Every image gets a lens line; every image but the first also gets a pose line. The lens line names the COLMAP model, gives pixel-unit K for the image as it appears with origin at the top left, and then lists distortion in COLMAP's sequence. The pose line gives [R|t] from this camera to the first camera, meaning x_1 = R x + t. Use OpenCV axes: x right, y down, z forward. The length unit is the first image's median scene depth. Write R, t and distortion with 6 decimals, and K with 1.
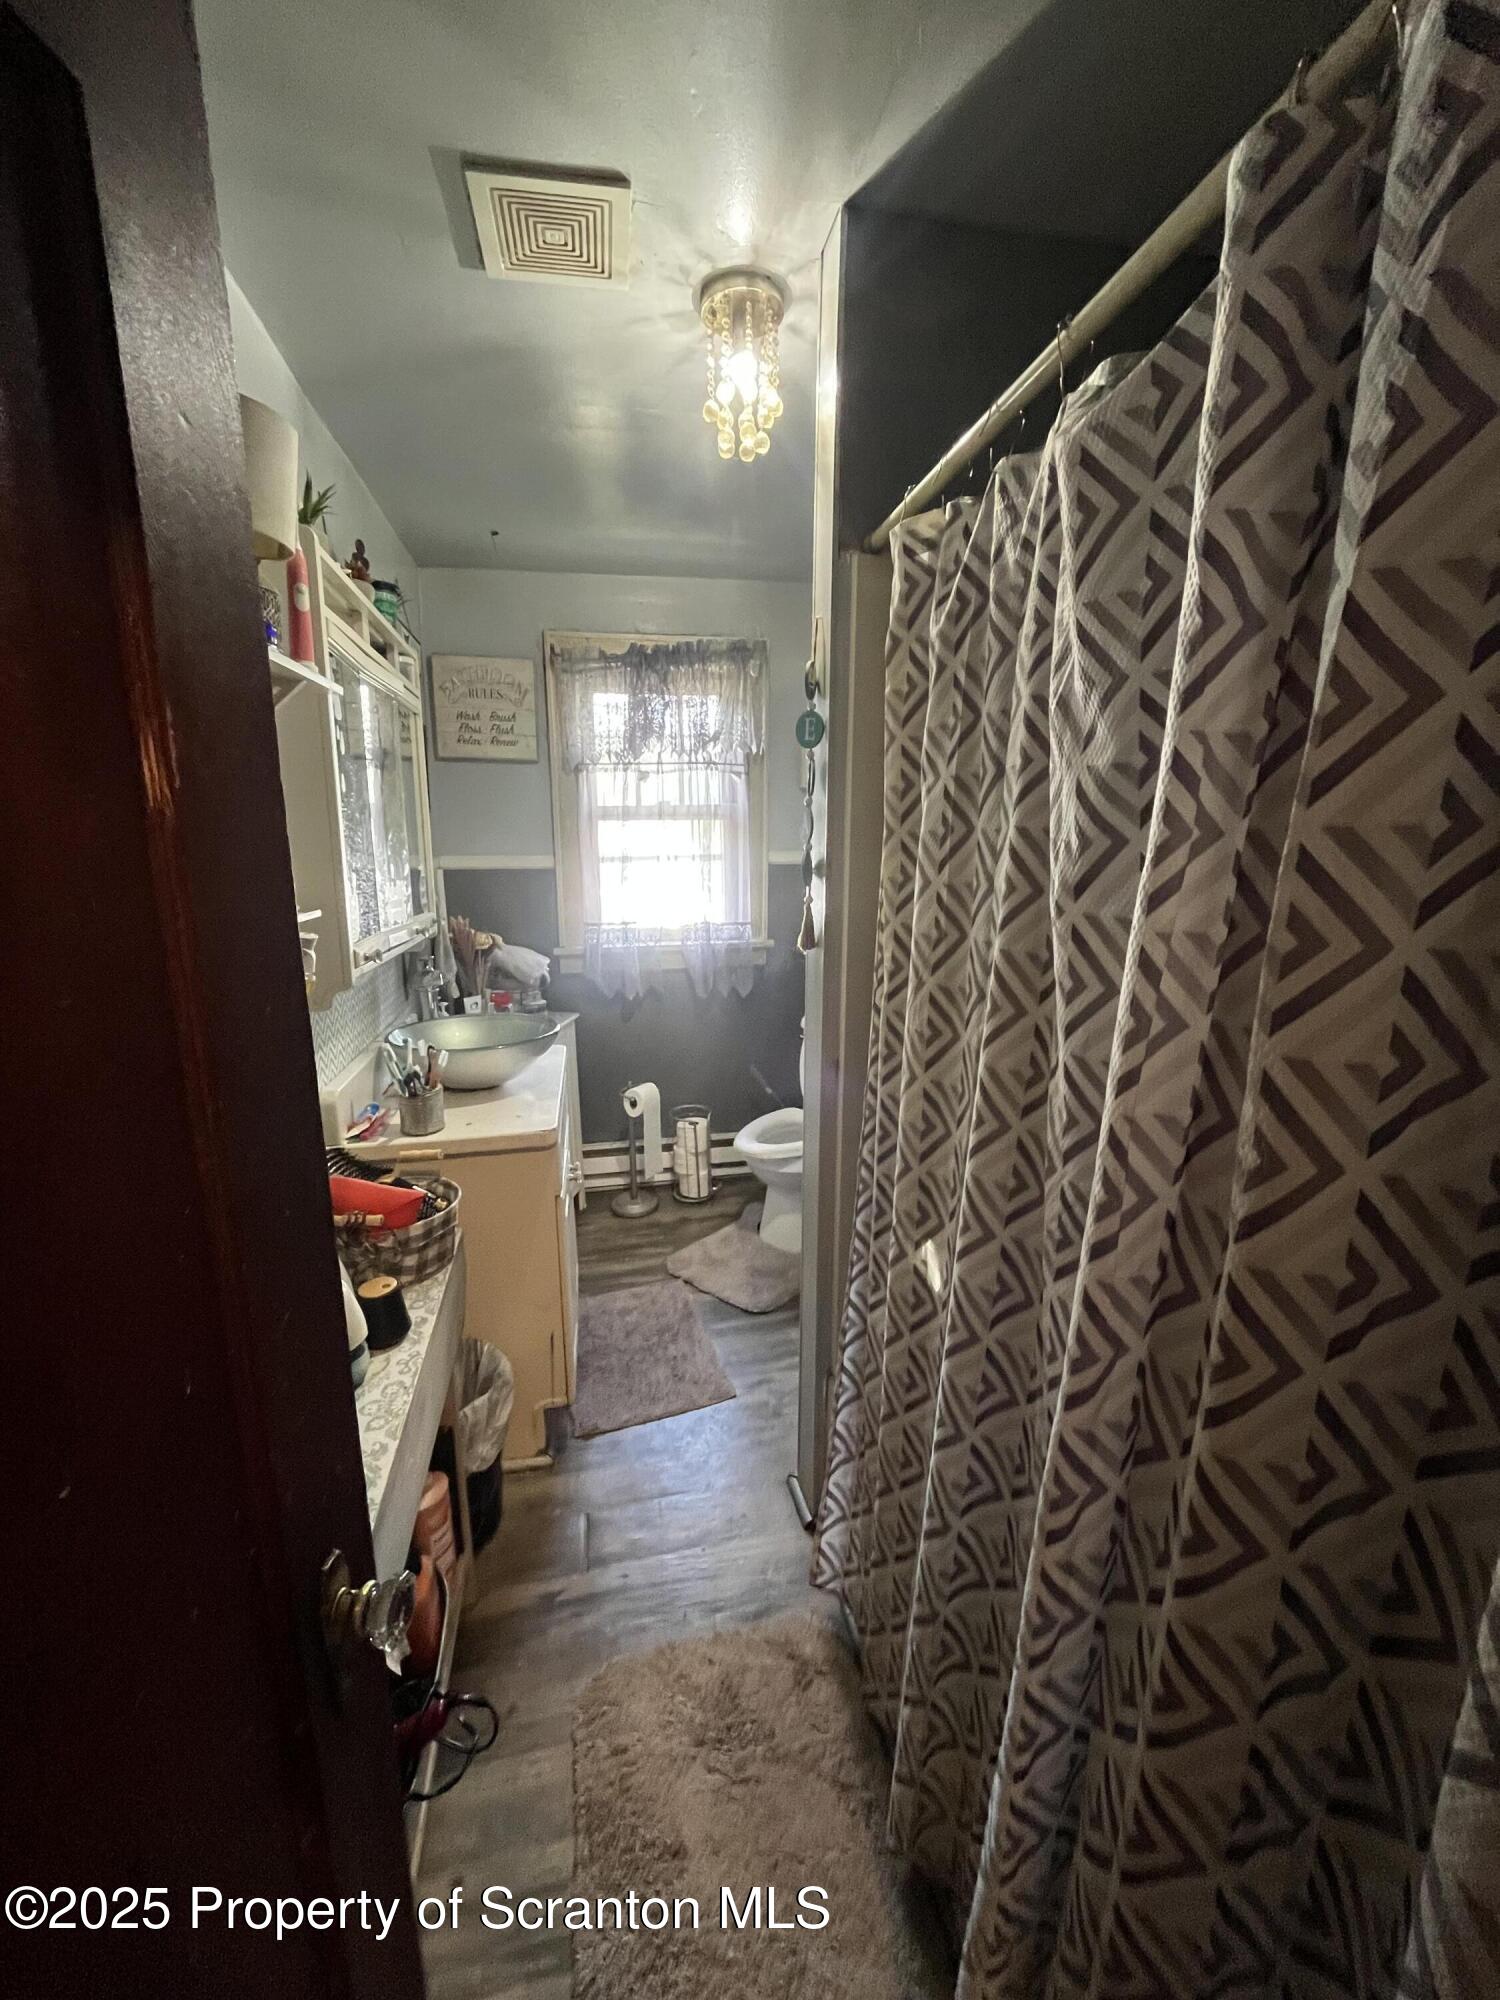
lens RADIAL K [[803.3, 0, 746.8], [0, 803.3, 1000.0], [0, 0, 1]] dist [-0.000572, -0.001073]
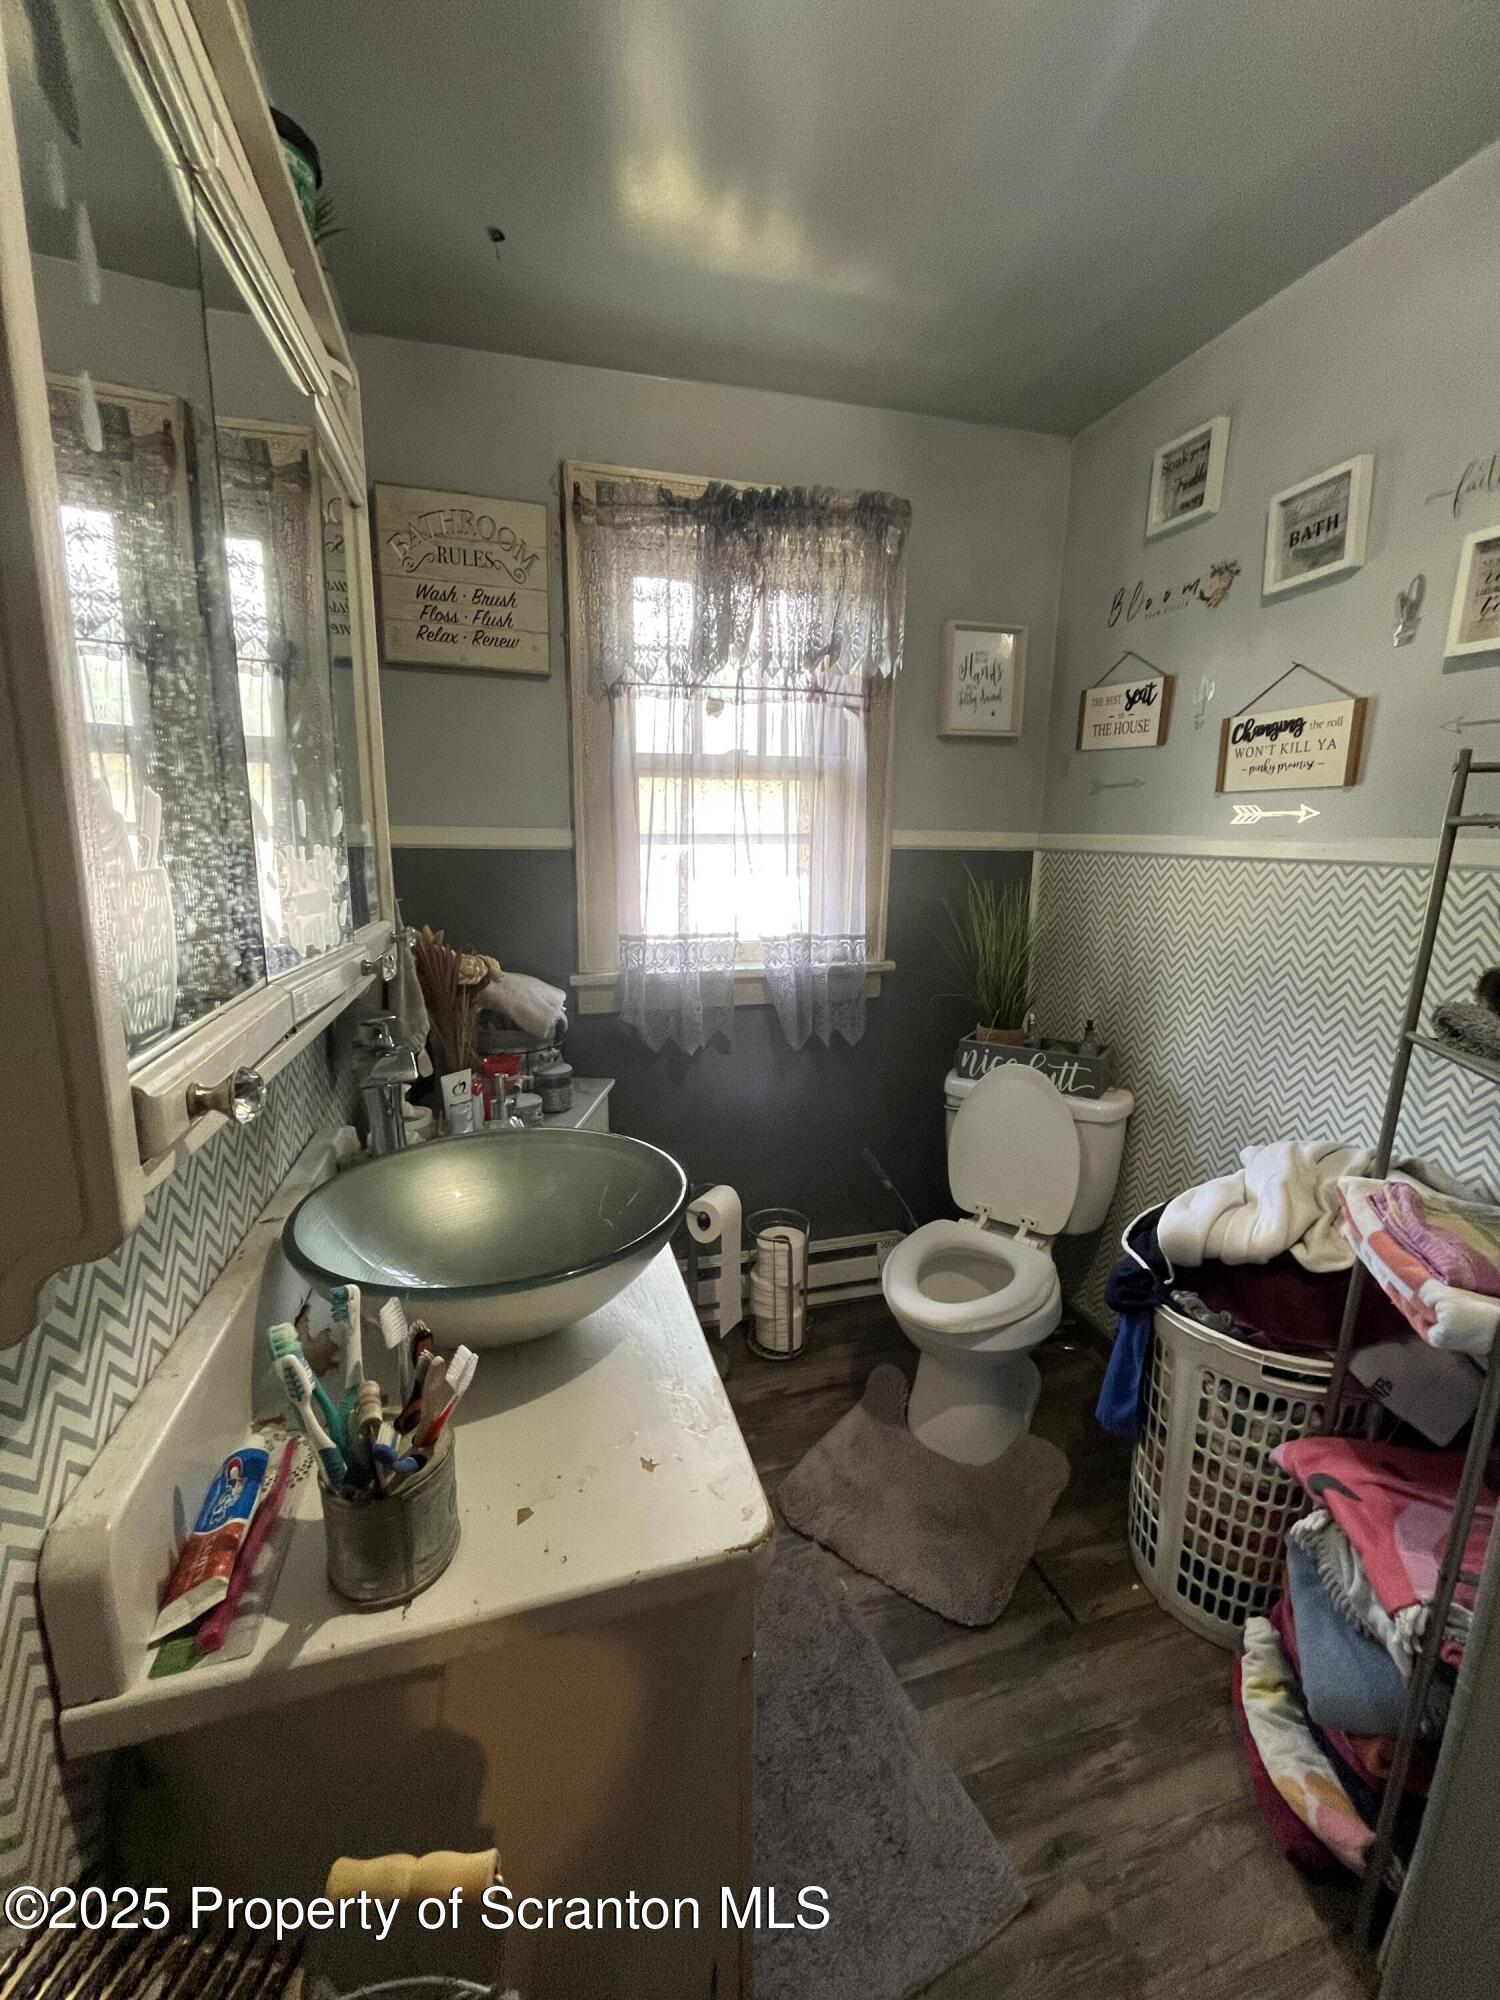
lens RADIAL K [[803.3, 0, 746.9], [0, 803.3, 1001.3], [0, 0, 1]] dist [-0.000572, -0.001073]
pose [[0.996557, -0.002097, 0.082880, -0.160723], [0.002155, 0.999997, -0.000600, -0.044648], [-0.082878, 0.000776, 0.996559, 0.369103]]
